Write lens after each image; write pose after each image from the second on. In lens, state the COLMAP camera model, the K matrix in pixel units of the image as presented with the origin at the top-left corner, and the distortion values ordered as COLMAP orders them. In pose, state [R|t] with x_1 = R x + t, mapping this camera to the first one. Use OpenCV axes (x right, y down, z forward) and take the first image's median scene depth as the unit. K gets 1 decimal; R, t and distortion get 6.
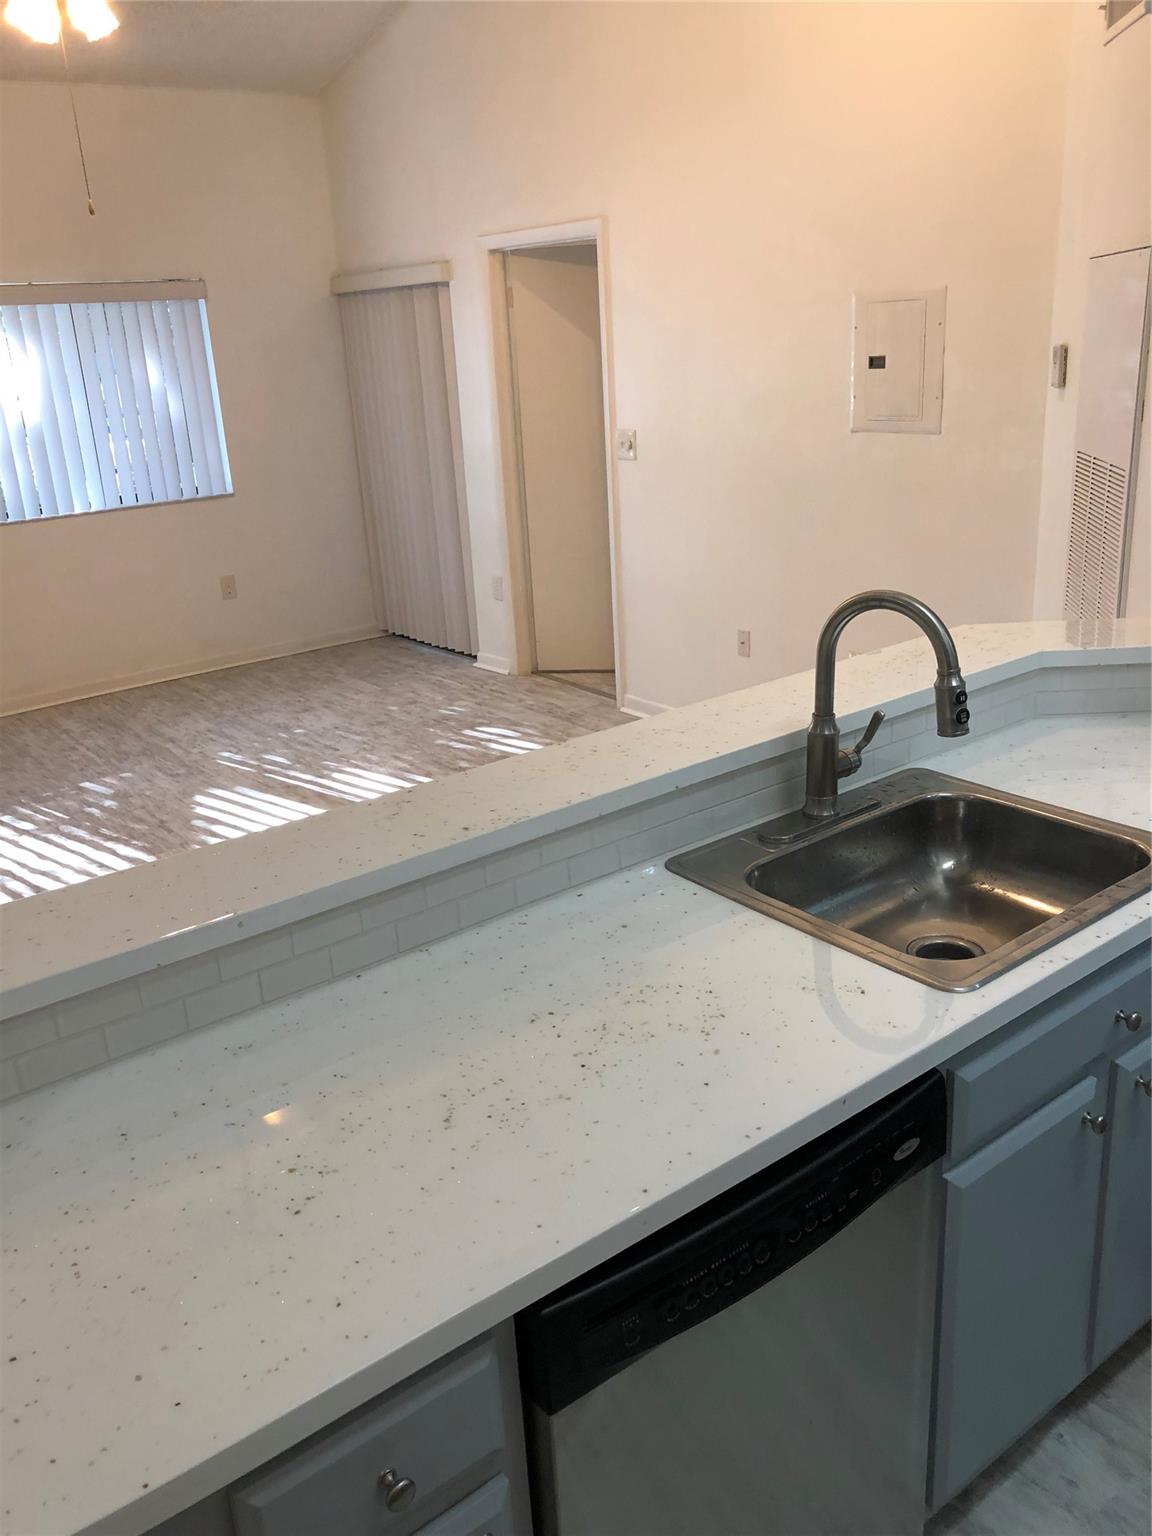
lens RADIAL K [[1281.1, 0, 574.8], [0, 1281.1, 753.1], [0, 0, 1]] dist [0.012426, 0.005459]
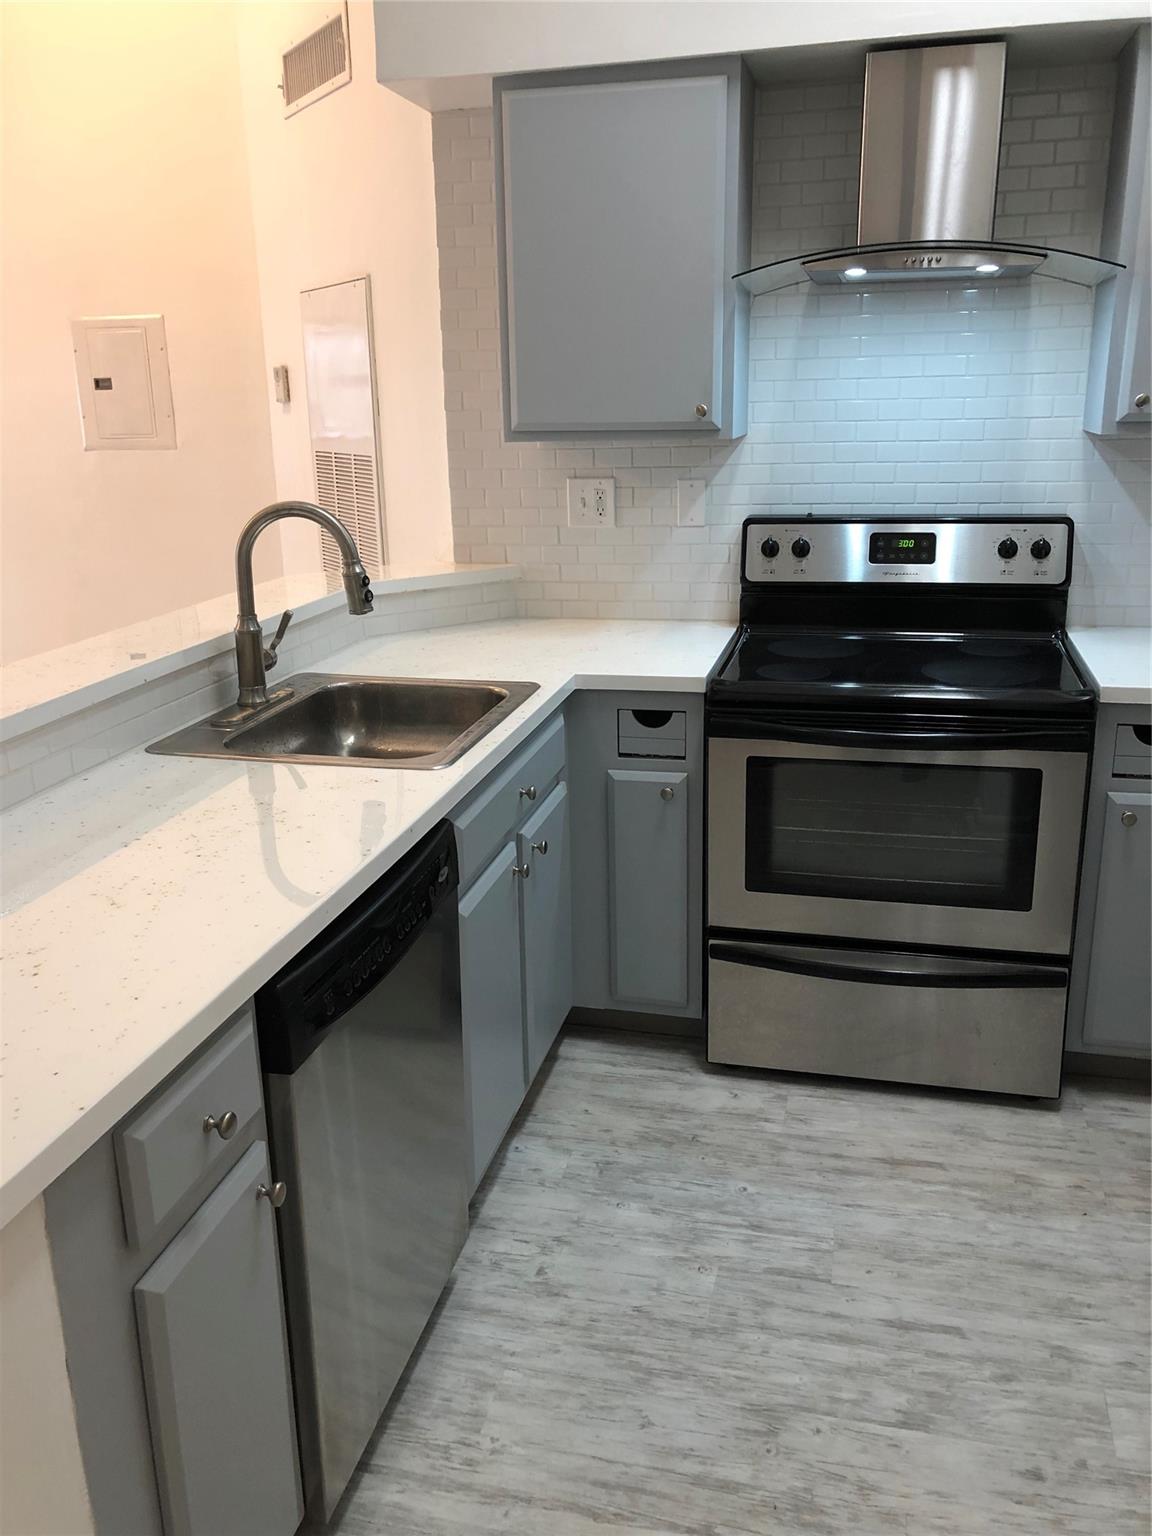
lens RADIAL K [[1296.6, 0, 569.8], [0, 1296.6, 759.4], [0, 0, 1]] dist [0.025930, 0.000185]
pose [[0.785249, -0.135316, 0.604213, -0.313023], [0.177223, 0.984121, -0.009925, 0.164549], [-0.593275, 0.114874, 0.796761, -0.116579]]
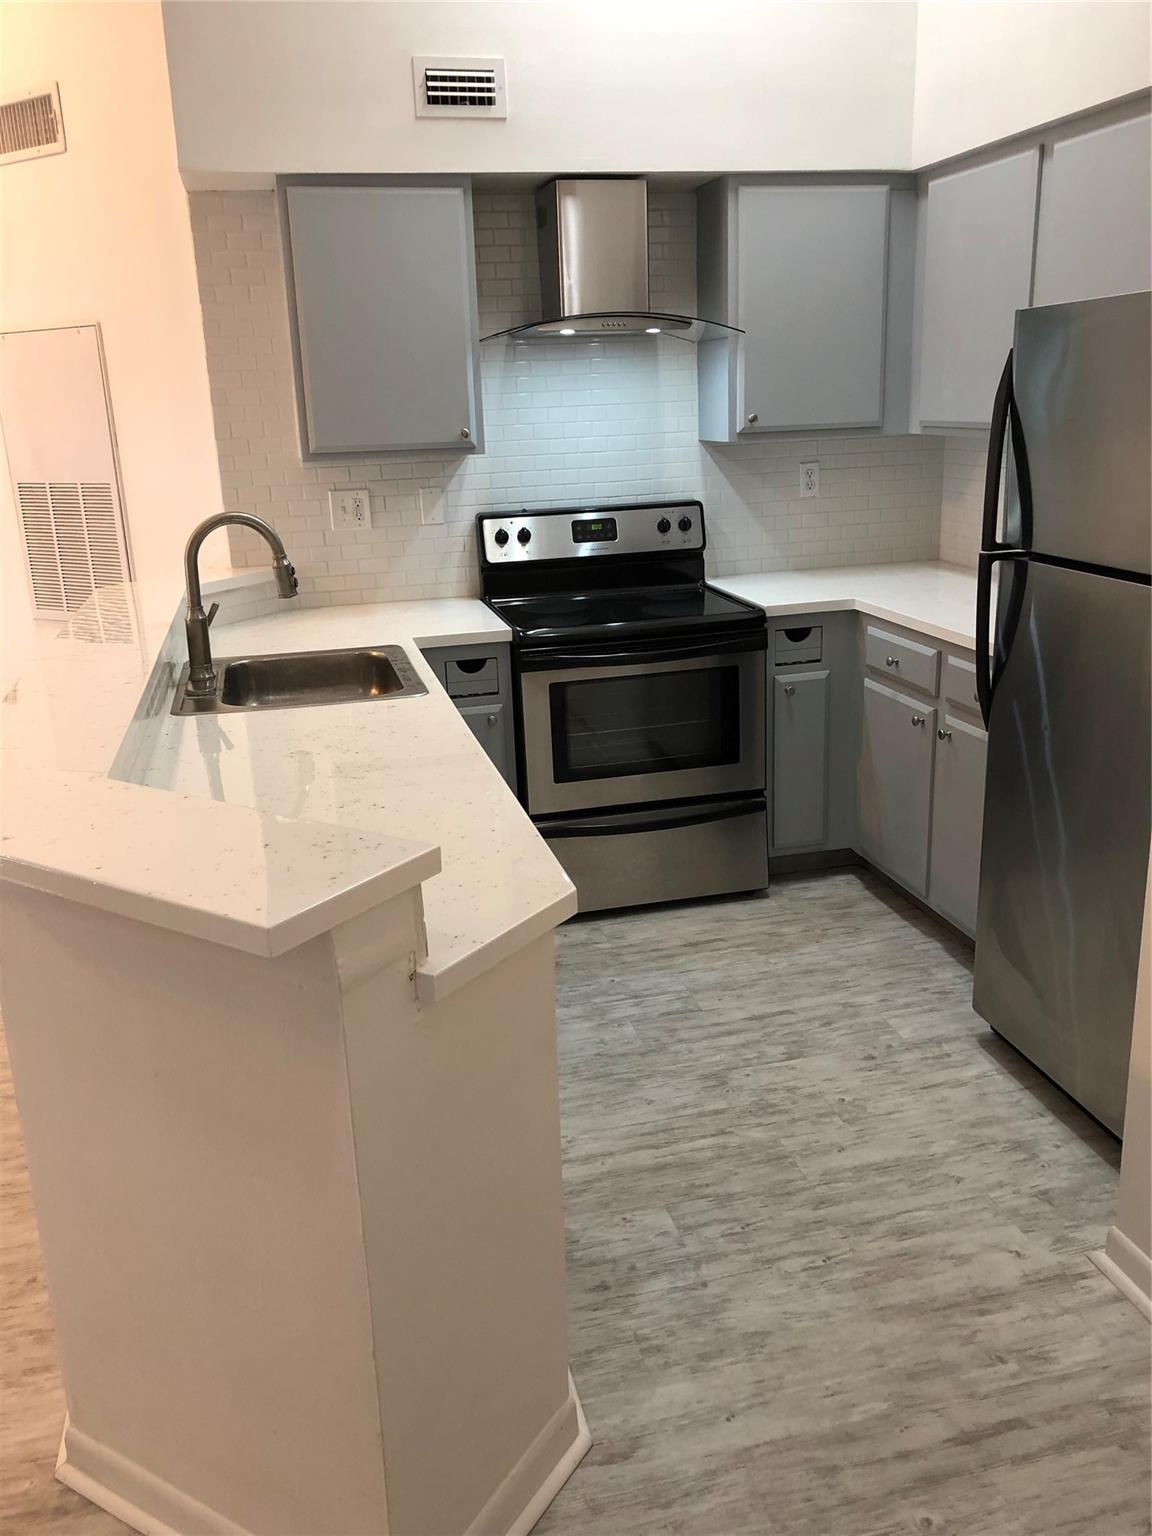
lens RADIAL K [[1286.5, 0, 576.0], [0, 1286.5, 768.0], [0, 0, 1]] dist [0.012898, 0.015131]
pose [[0.410610, -0.217823, 0.885411, -0.961710], [0.304468, 0.948065, 0.092039, 0.139583], [-0.859476, 0.231787, 0.455605, 0.003764]]
